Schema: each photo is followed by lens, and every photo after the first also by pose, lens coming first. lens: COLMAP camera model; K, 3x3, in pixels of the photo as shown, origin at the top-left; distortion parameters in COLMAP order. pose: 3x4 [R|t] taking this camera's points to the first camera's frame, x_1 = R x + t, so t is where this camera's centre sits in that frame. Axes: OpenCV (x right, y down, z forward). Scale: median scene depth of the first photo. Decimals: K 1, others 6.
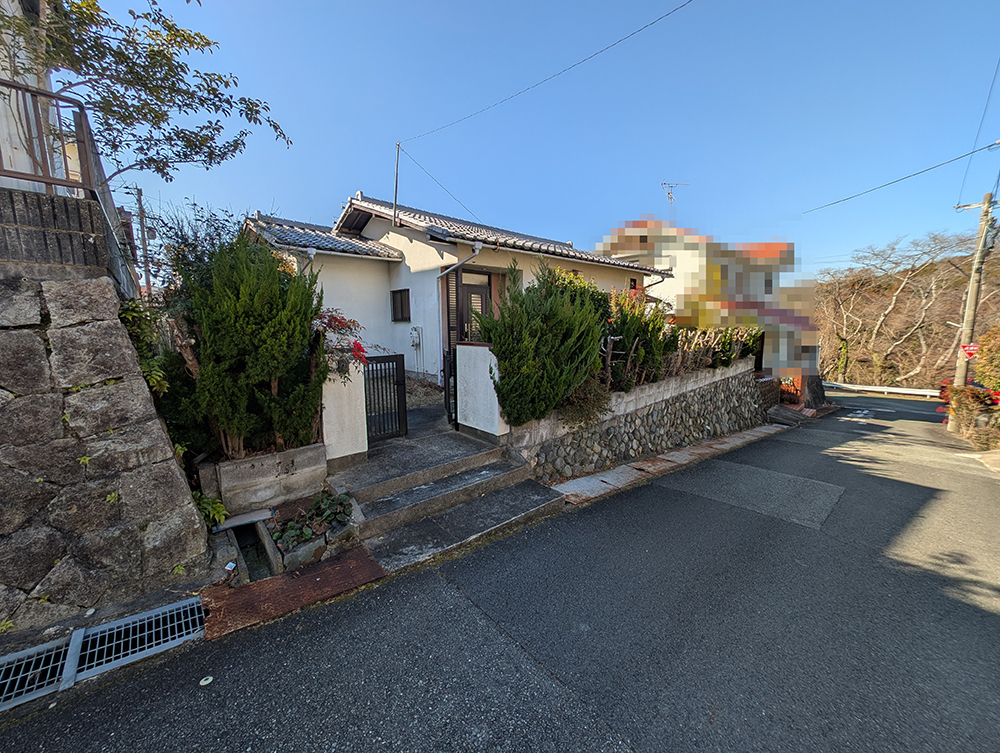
lens RADIAL K [[373.5, 0, 502.0], [0, 373.5, 373.0], [0, 0, 1]] dist [0.011536, -0.005806]
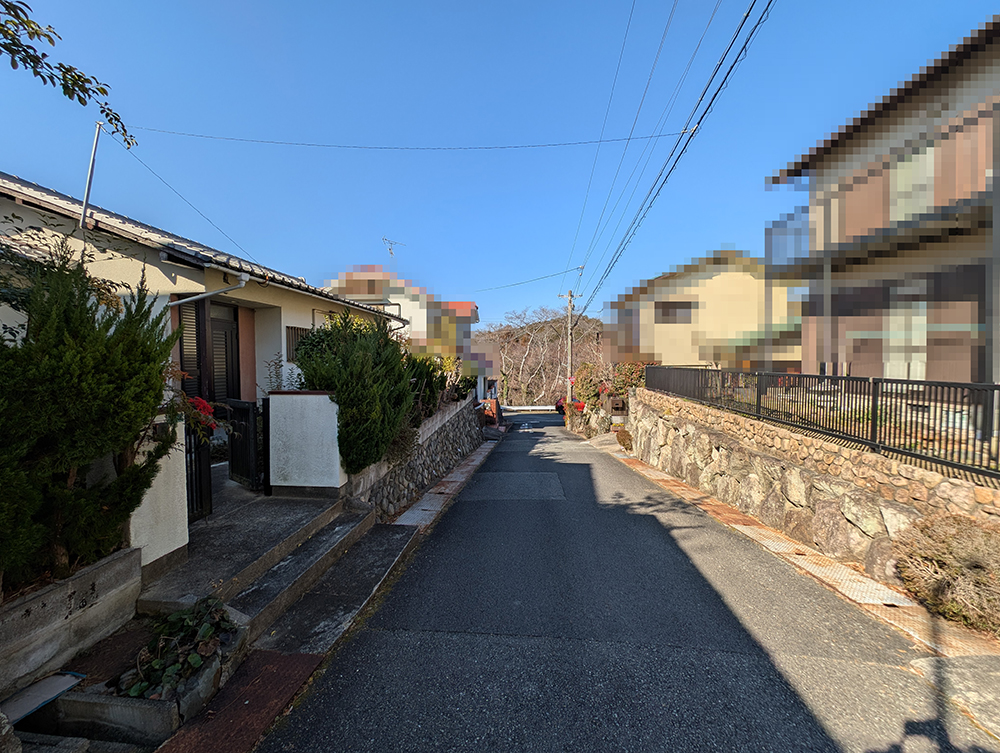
lens RADIAL K [[373.5, 0, 502.0], [0, 373.5, 373.0], [0, 0, 1]] dist [0.011536, -0.005806]
pose [[0.728995, -0.016149, 0.684328, -0.343435], [0.084347, 0.994222, -0.066390, -0.022844], [-0.679302, 0.106119, 0.726146, -0.006220]]
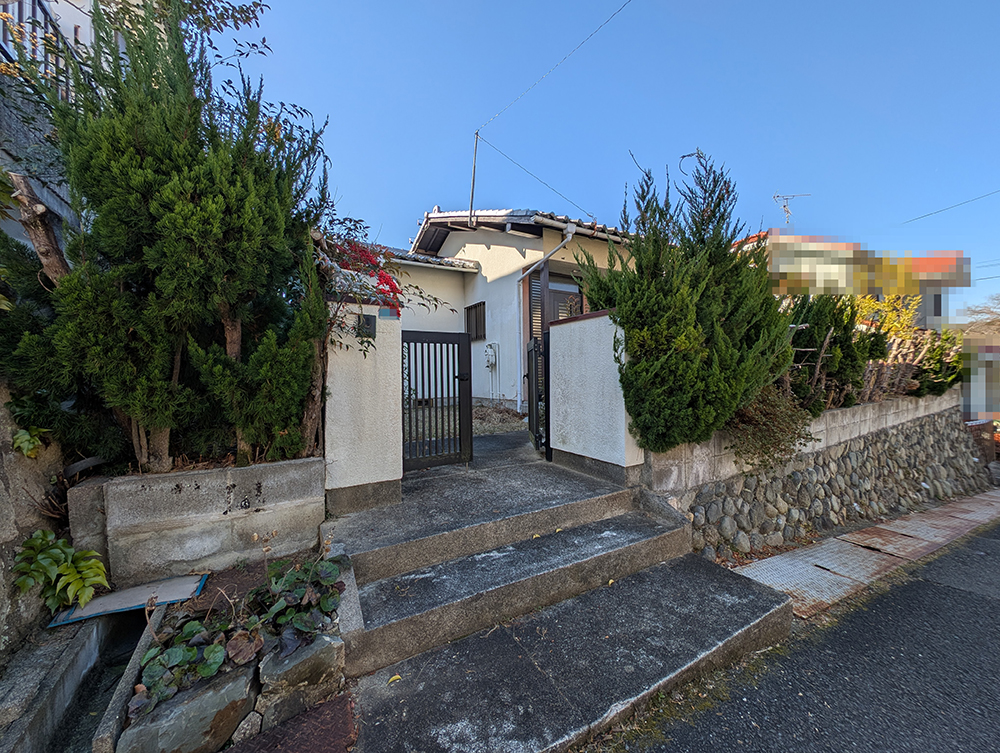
lens RADIAL K [[373.5, 0, 502.0], [0, 373.5, 373.0], [0, 0, 1]] dist [0.011536, -0.005806]
pose [[0.979889, -0.007675, -0.199396, -0.077377], [-0.019122, 0.991050, -0.132115, 0.100361], [0.198626, 0.133271, 0.970972, 0.376468]]
